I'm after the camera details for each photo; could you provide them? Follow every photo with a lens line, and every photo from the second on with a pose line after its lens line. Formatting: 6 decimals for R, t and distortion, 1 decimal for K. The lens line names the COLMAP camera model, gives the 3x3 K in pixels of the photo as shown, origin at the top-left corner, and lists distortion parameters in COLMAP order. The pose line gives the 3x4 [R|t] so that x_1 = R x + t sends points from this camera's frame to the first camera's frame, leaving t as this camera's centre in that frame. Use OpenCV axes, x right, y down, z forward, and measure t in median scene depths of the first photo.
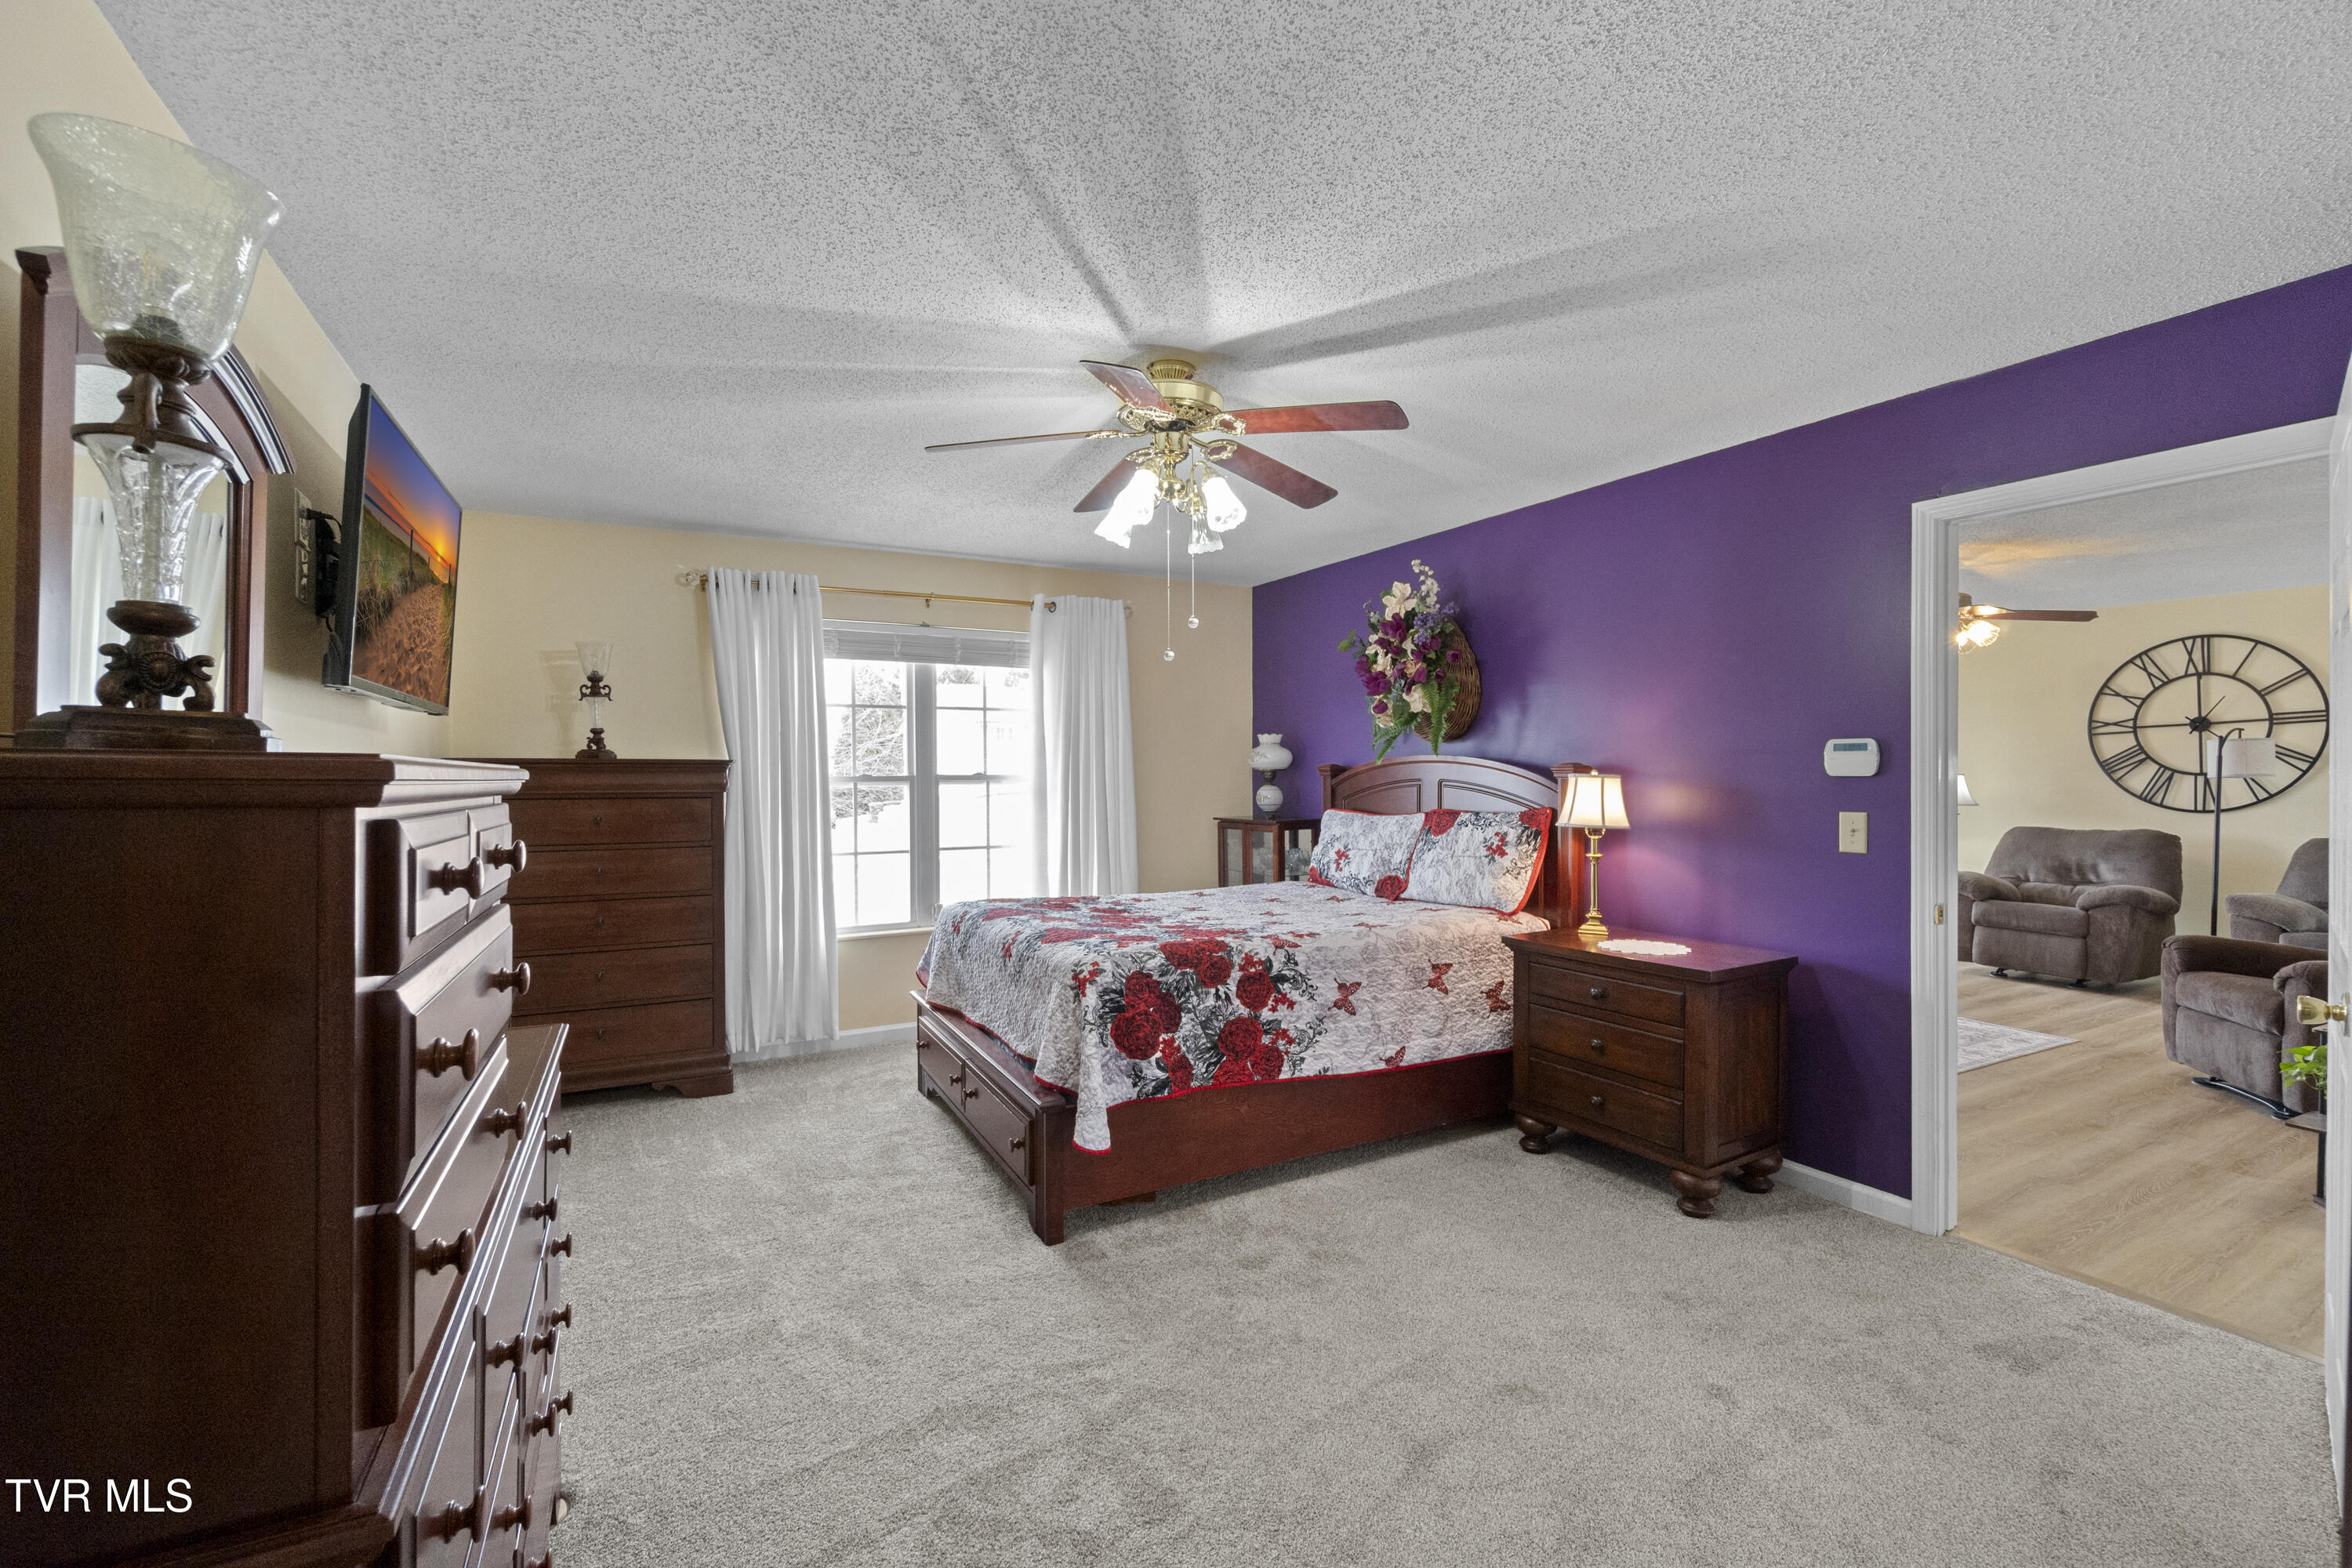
lens RADIAL K [[1020.4, 0, 1192.9], [0, 1020.4, 778.5], [0, 0, 1]] dist [0.000643, 0.000364]
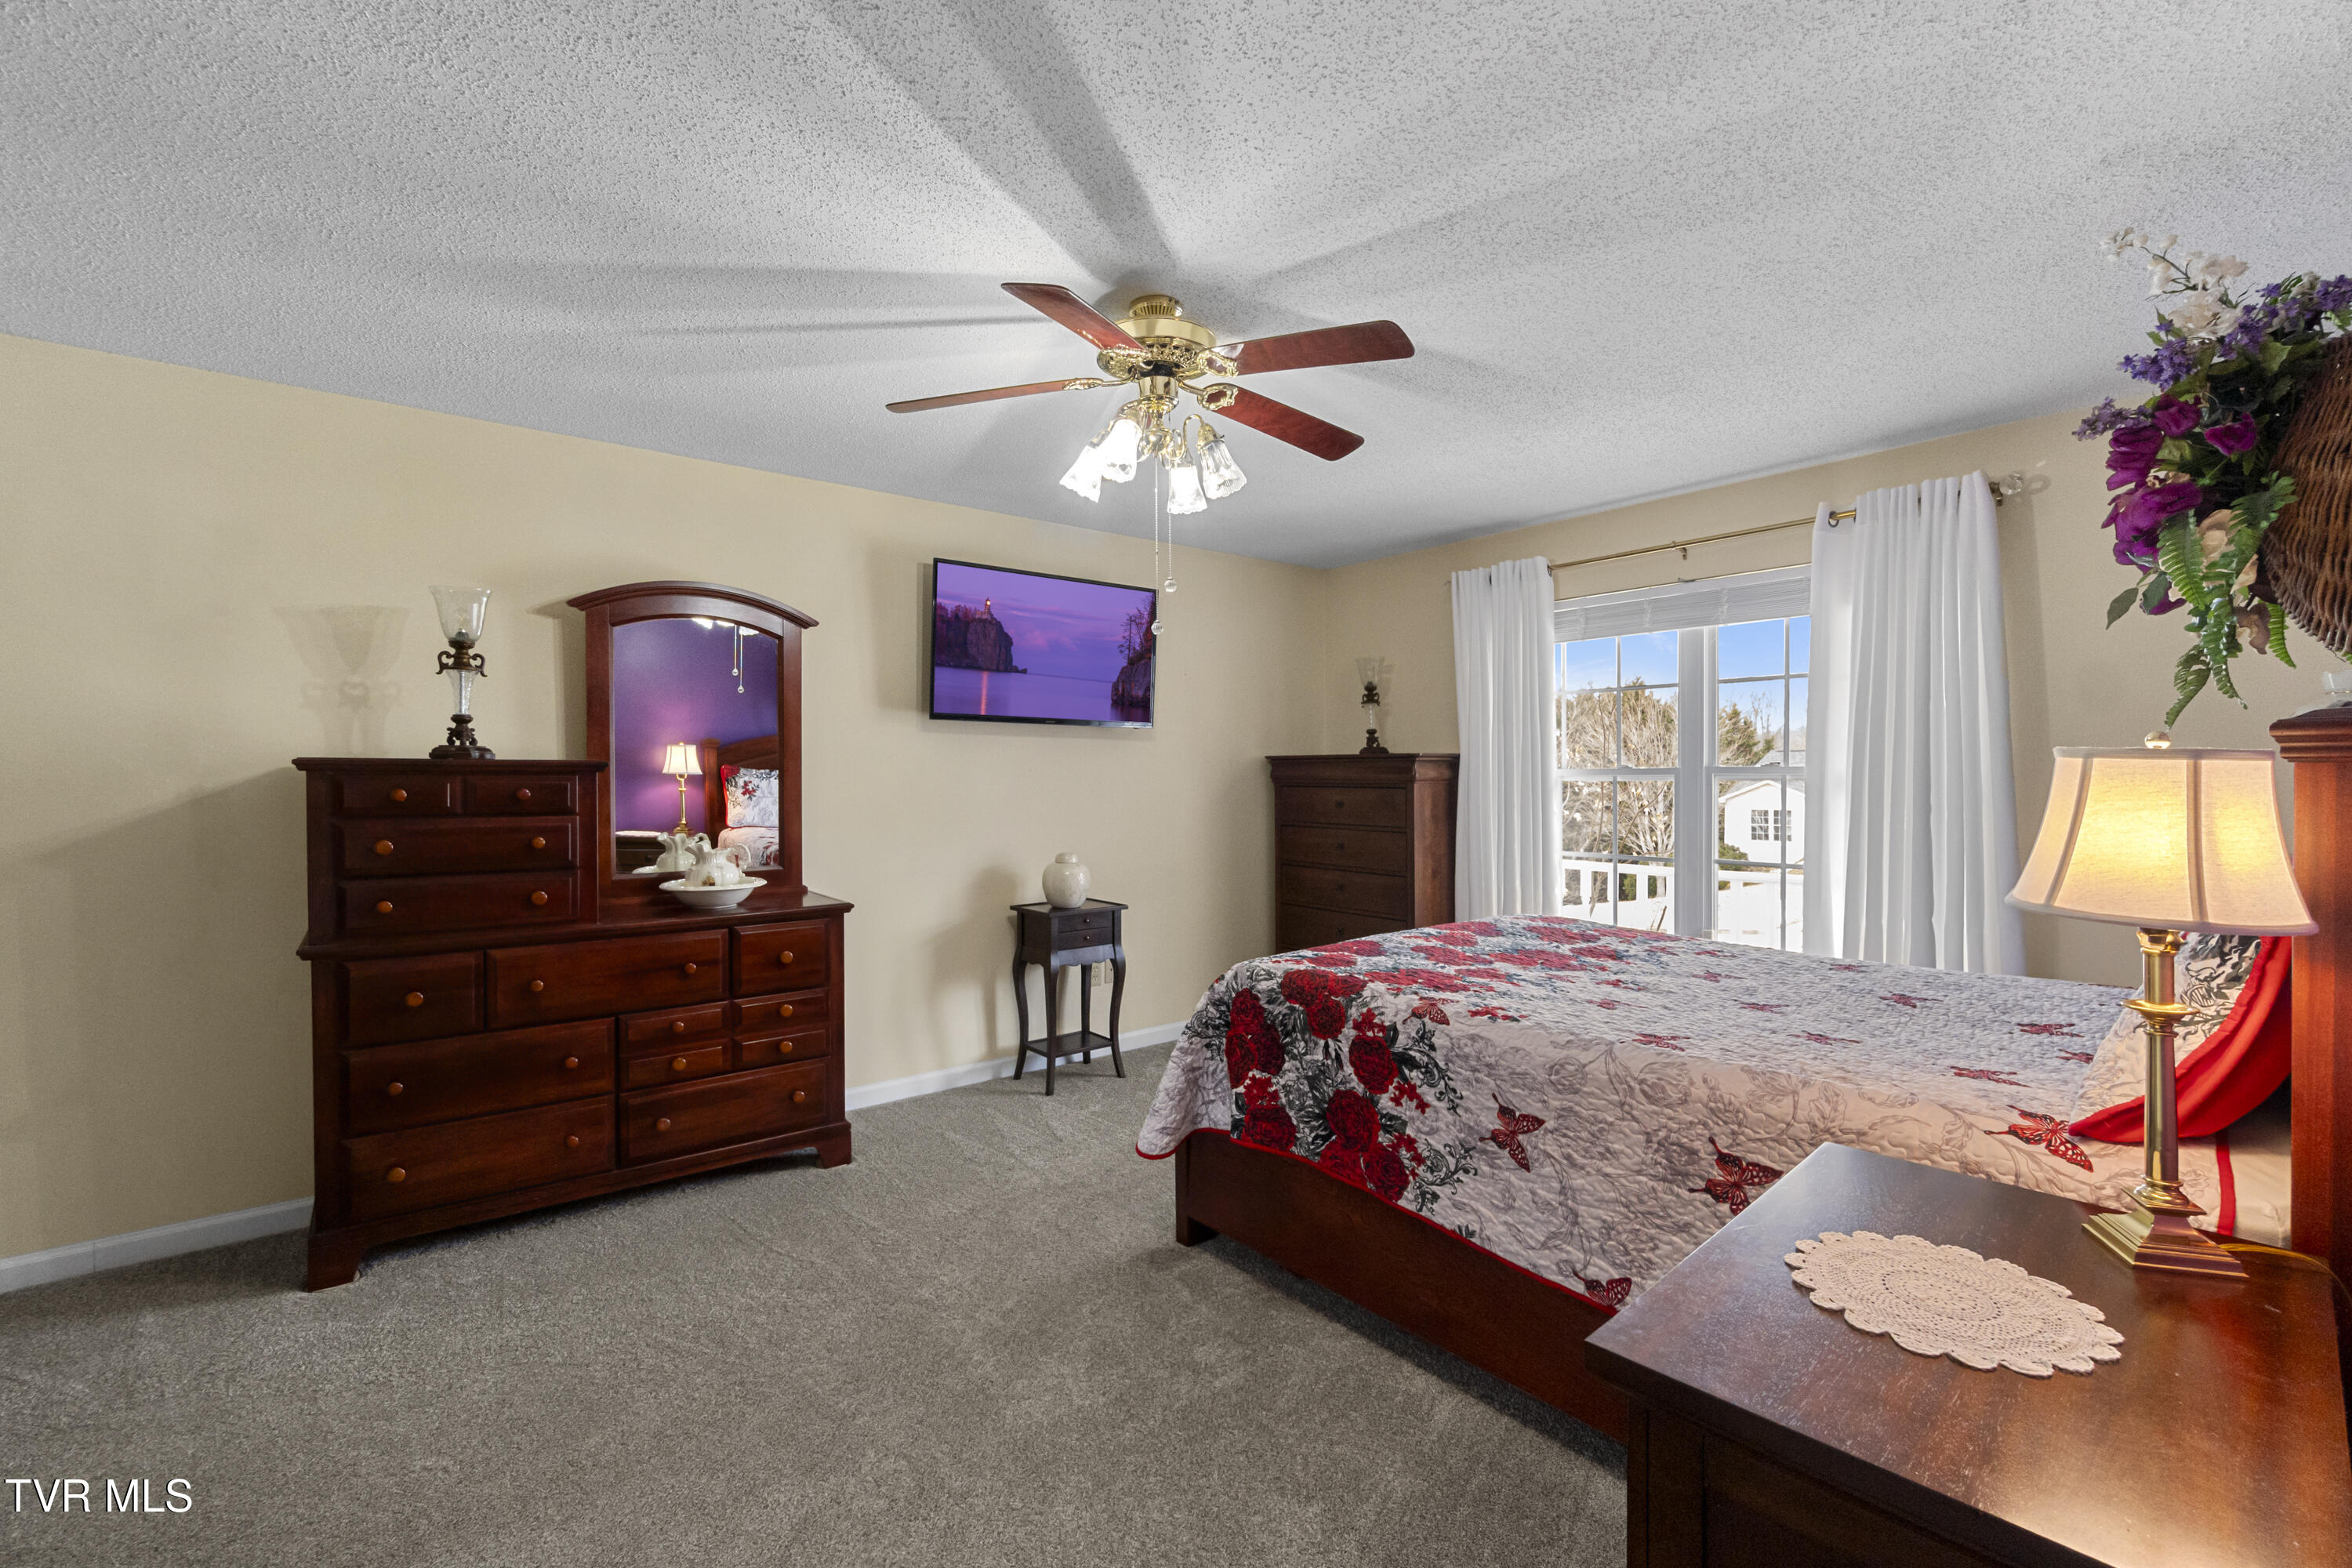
lens RADIAL K [[1020.4, 0, 1190.2], [0, 1020.4, 776.3], [0, 0, 1]] dist [0.000643, 0.000364]
pose [[0.178685, 0.004260, -0.983897, 0.734452], [-0.003394, 0.999987, 0.003713, 0.003967], [0.983901, 0.002676, 0.178697, 0.738240]]
